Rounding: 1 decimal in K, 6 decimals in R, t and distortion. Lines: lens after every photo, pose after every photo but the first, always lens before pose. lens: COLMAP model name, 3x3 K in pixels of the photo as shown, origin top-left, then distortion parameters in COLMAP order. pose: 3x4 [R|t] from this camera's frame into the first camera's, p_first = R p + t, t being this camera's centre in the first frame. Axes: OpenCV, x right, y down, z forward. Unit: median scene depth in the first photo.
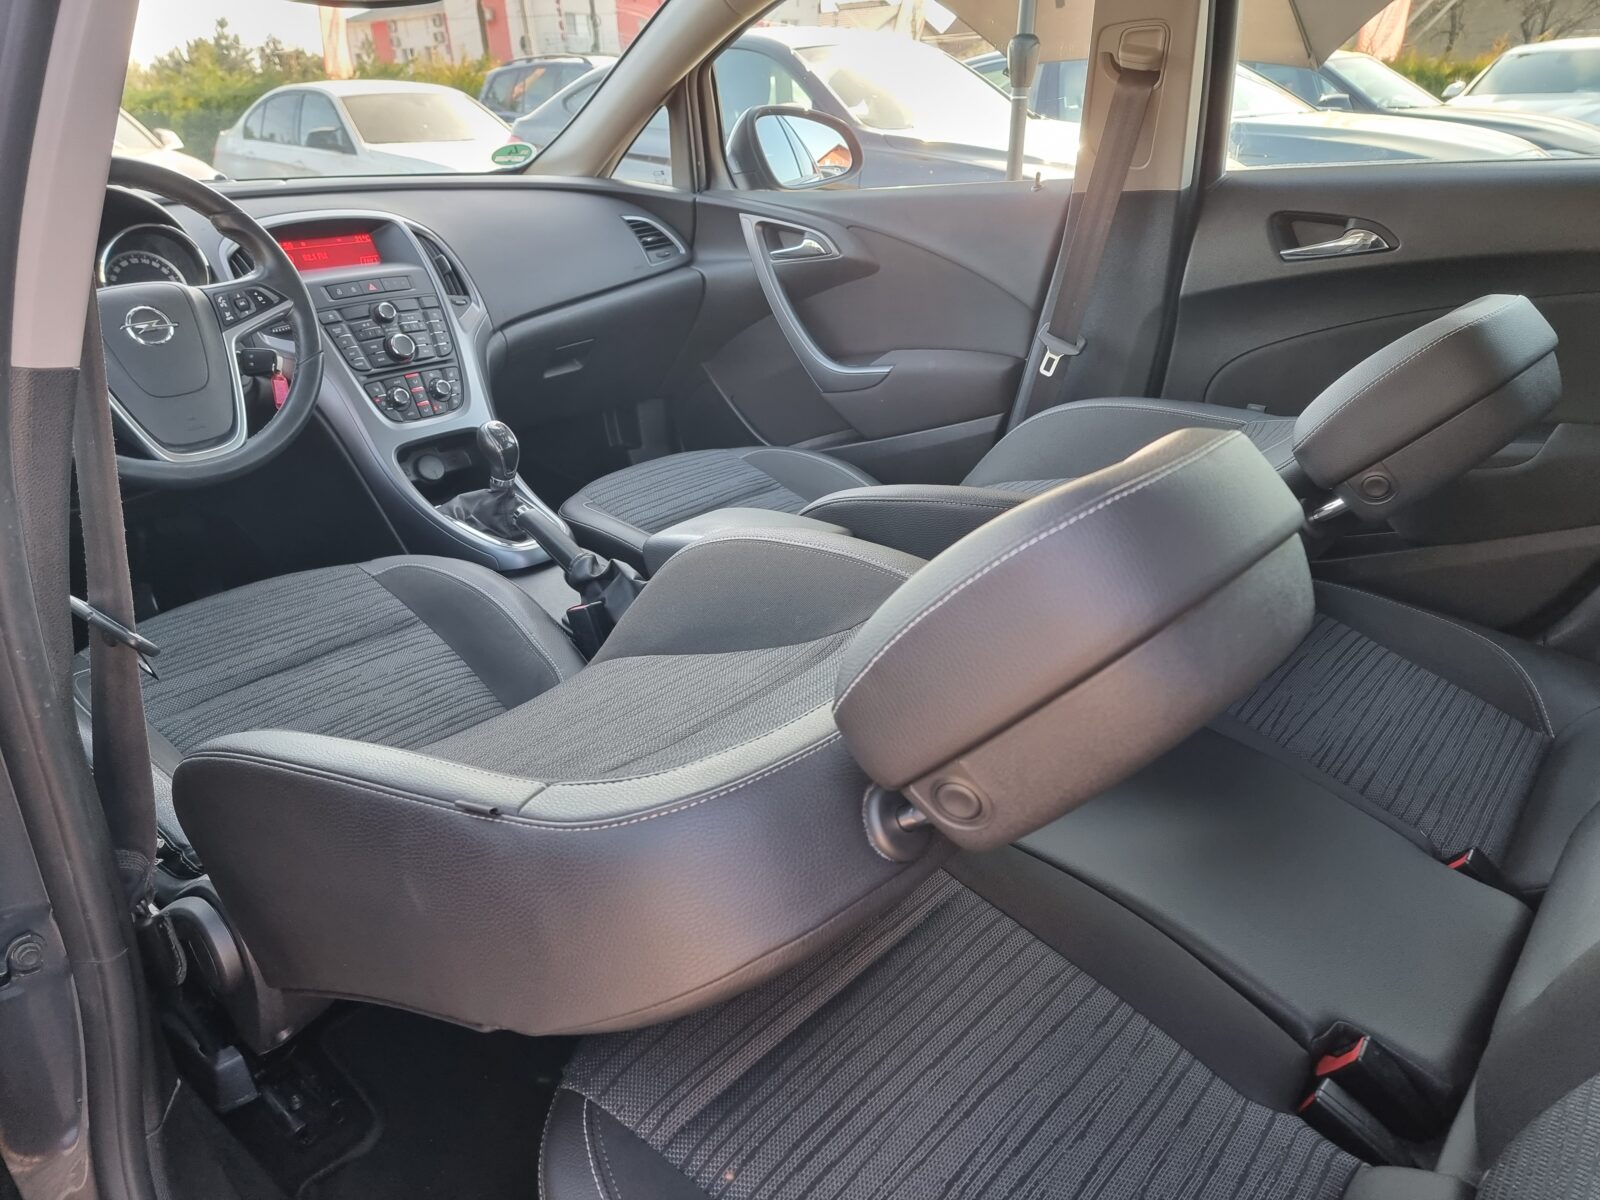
lens RADIAL K [[1139.7, 0, 816.4], [0, 1139.7, 605.3], [0, 0, 1]] dist [0.032772, -0.007027]
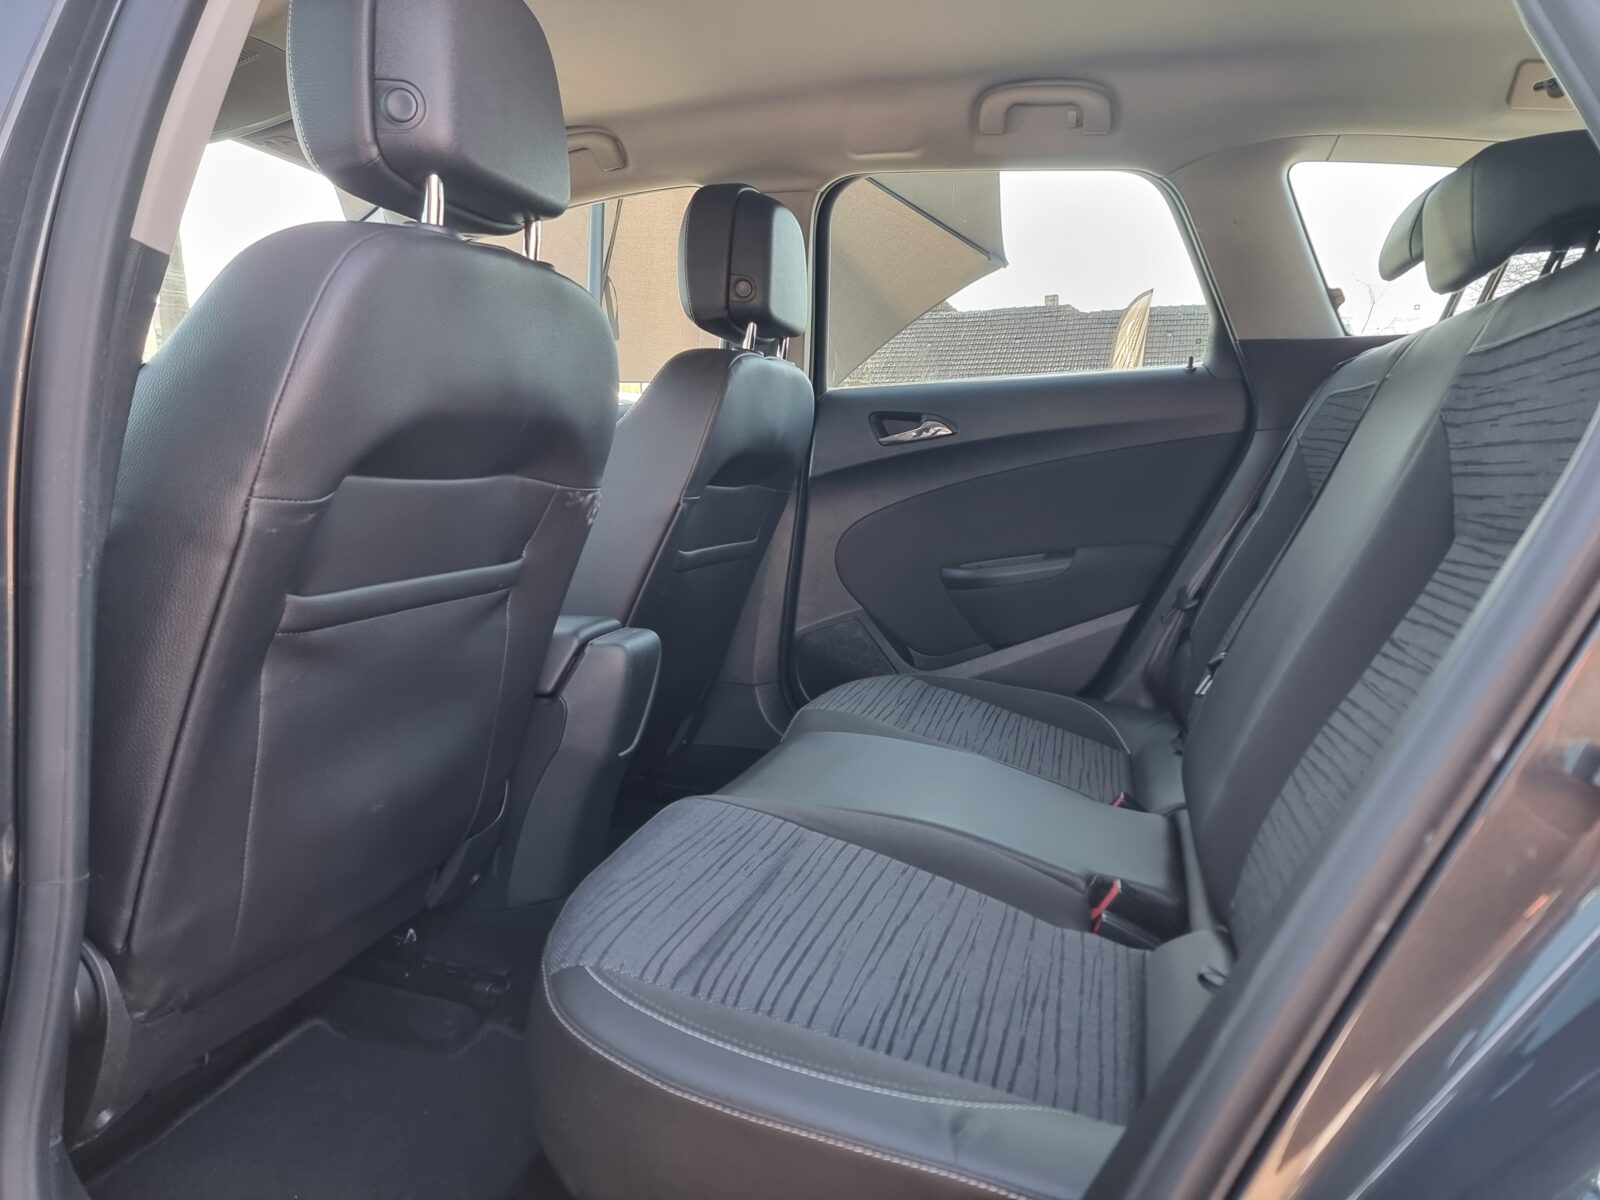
lens RADIAL K [[1139.7, 0, 816.4], [0, 1139.7, 605.3], [0, 0, 1]] dist [0.032772, -0.007027]
pose [[0.904092, -0.026204, 0.426533, -0.204964], [0.153054, 0.951760, -0.265947, 0.192010], [-0.398988, 0.305723, 0.864489, -0.053938]]
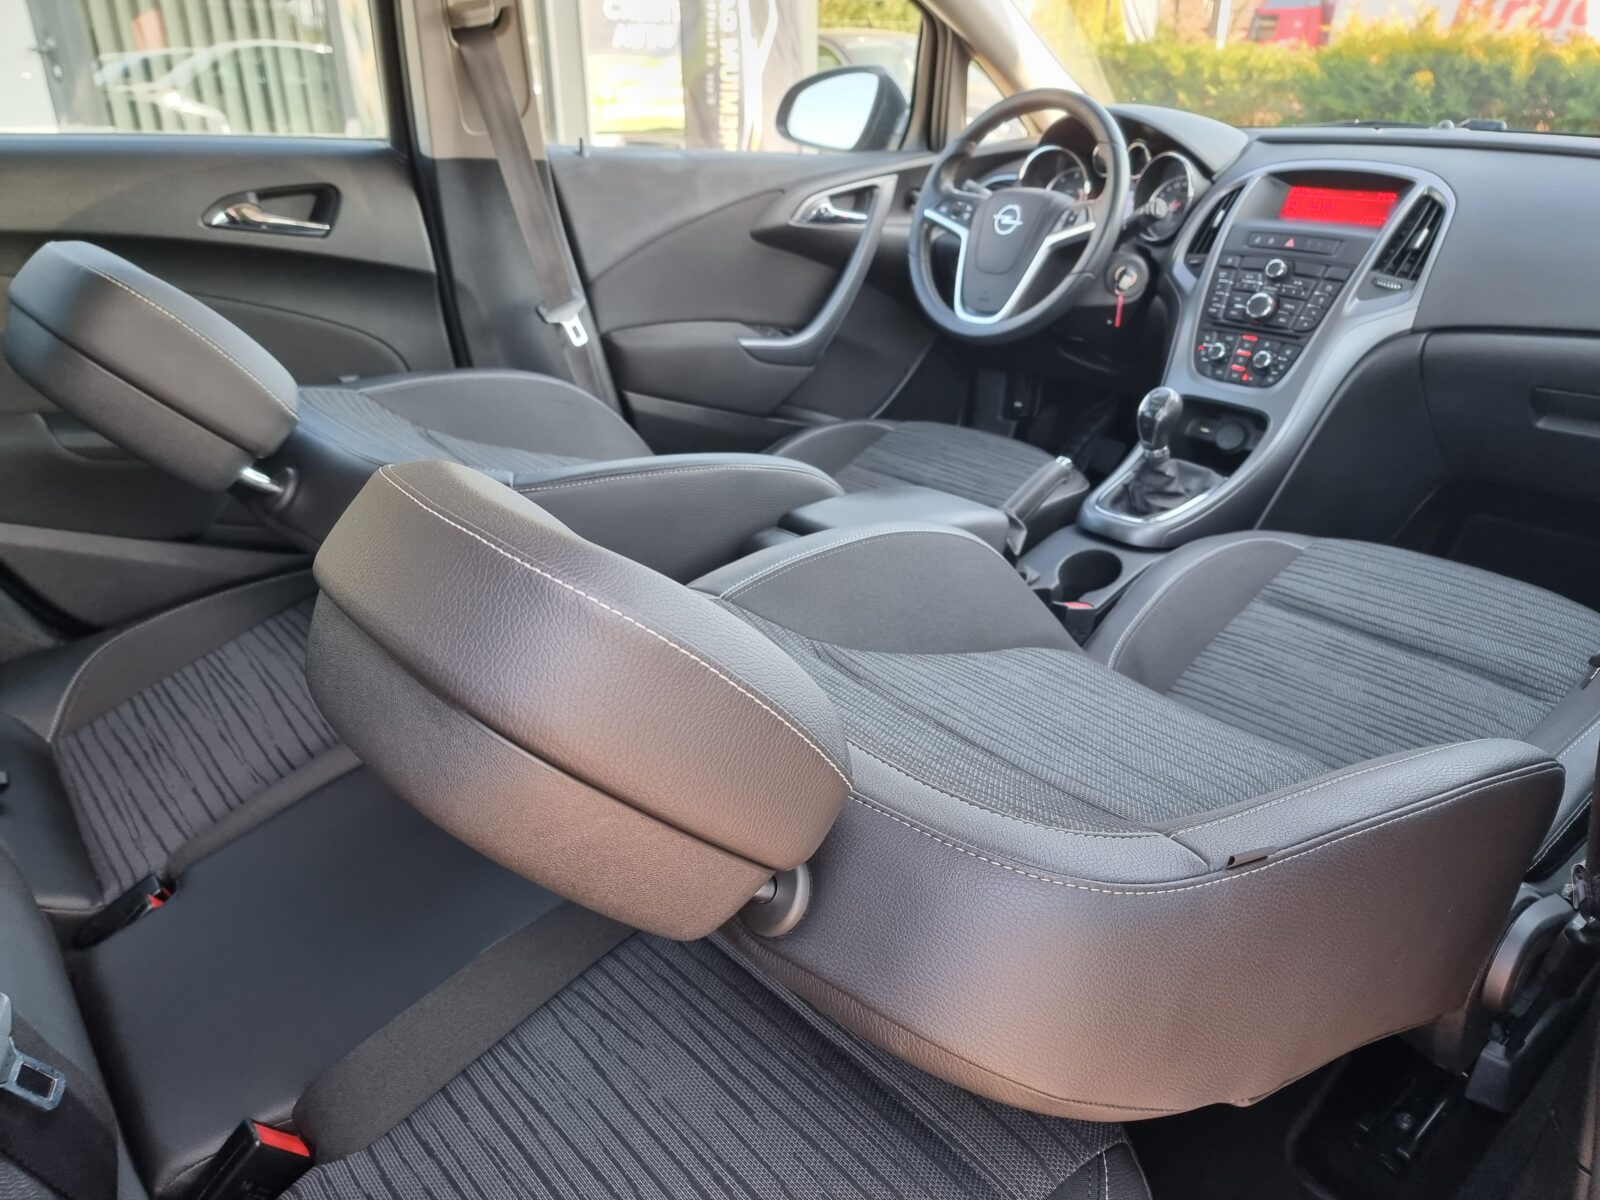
lens RADIAL K [[1139.7, 0, 816.4], [0, 1139.7, 605.3], [0, 0, 1]] dist [0.032772, -0.007027]
pose [[-0.168196, 0.429616, -0.887209, 0.641100], [-0.392964, 0.796202, 0.460045, -0.320179], [0.904041, 0.426019, 0.034906, 0.739071]]
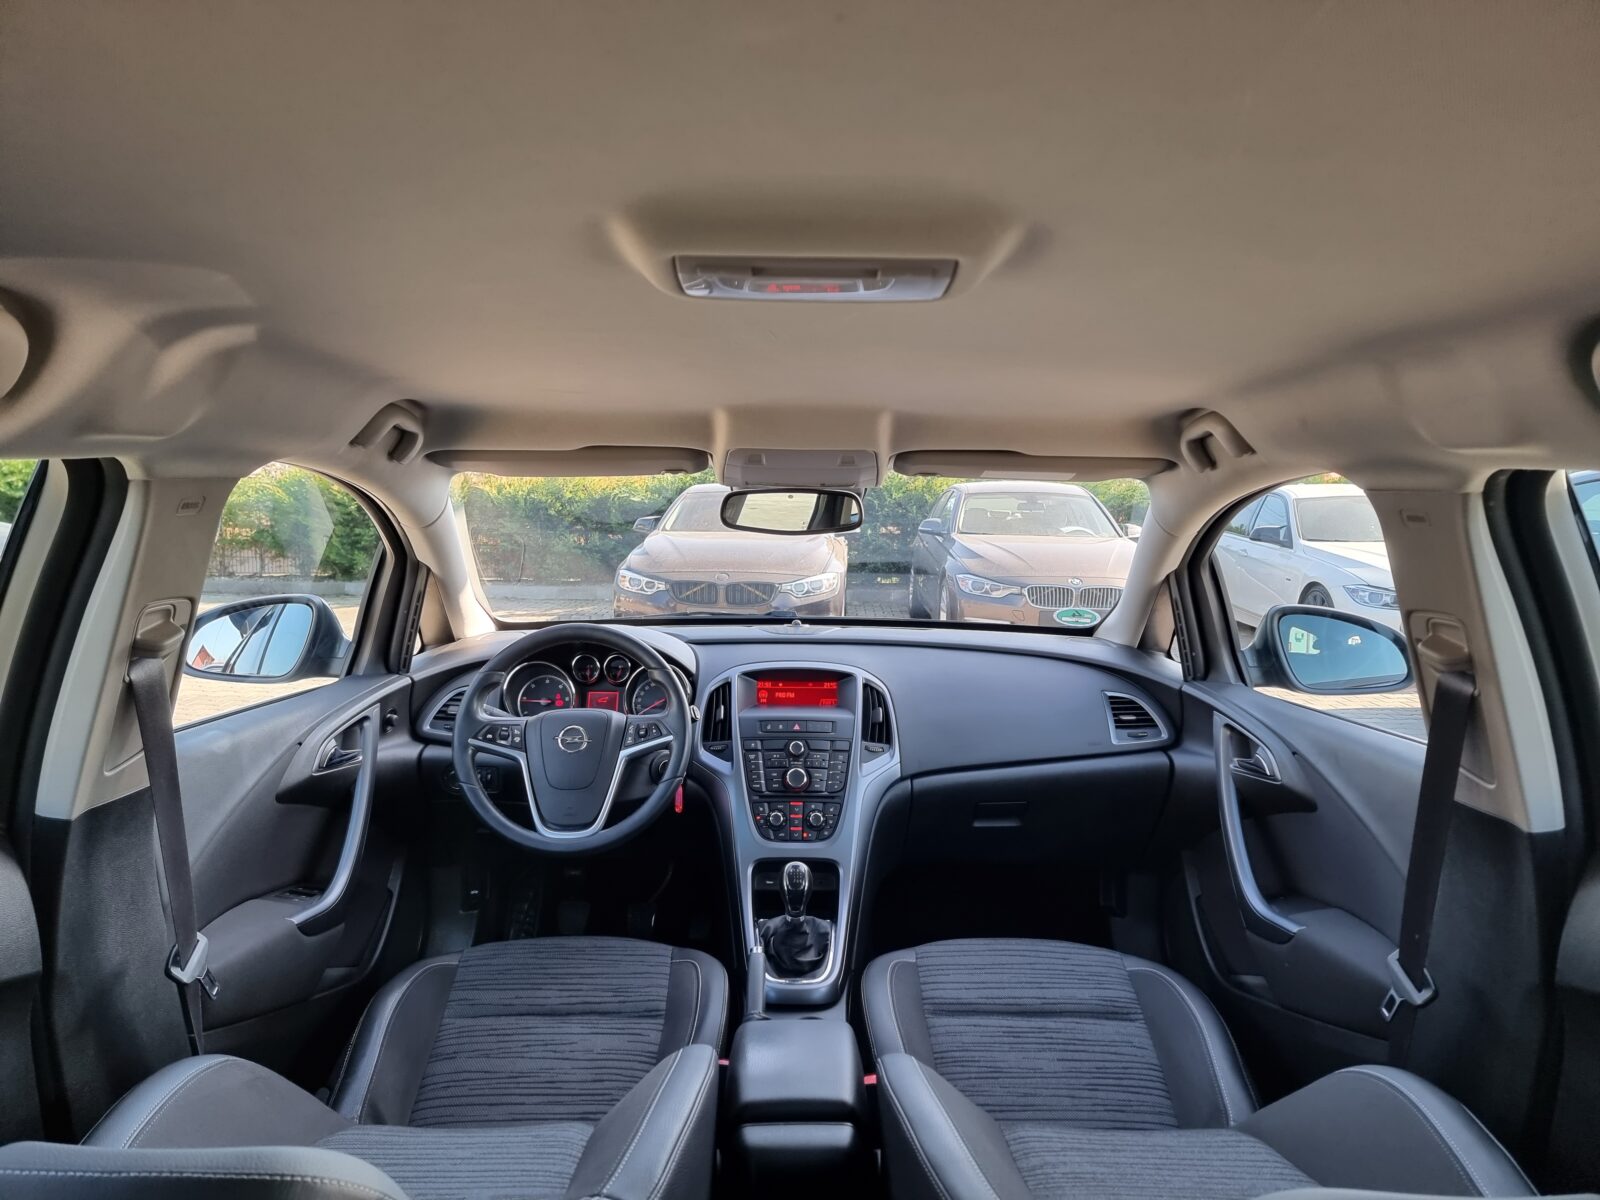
lens RADIAL K [[1111.1, 0, 800.0], [0, 1111.1, 600.0], [0, 0, 1]] dist [0.066417, -0.002581]
pose [[0.646373, 0.105760, -0.755657, 0.497645], [-0.327063, 0.933156, -0.149161, -0.226846], [0.689371, 0.343561, 0.637757, 0.196193]]
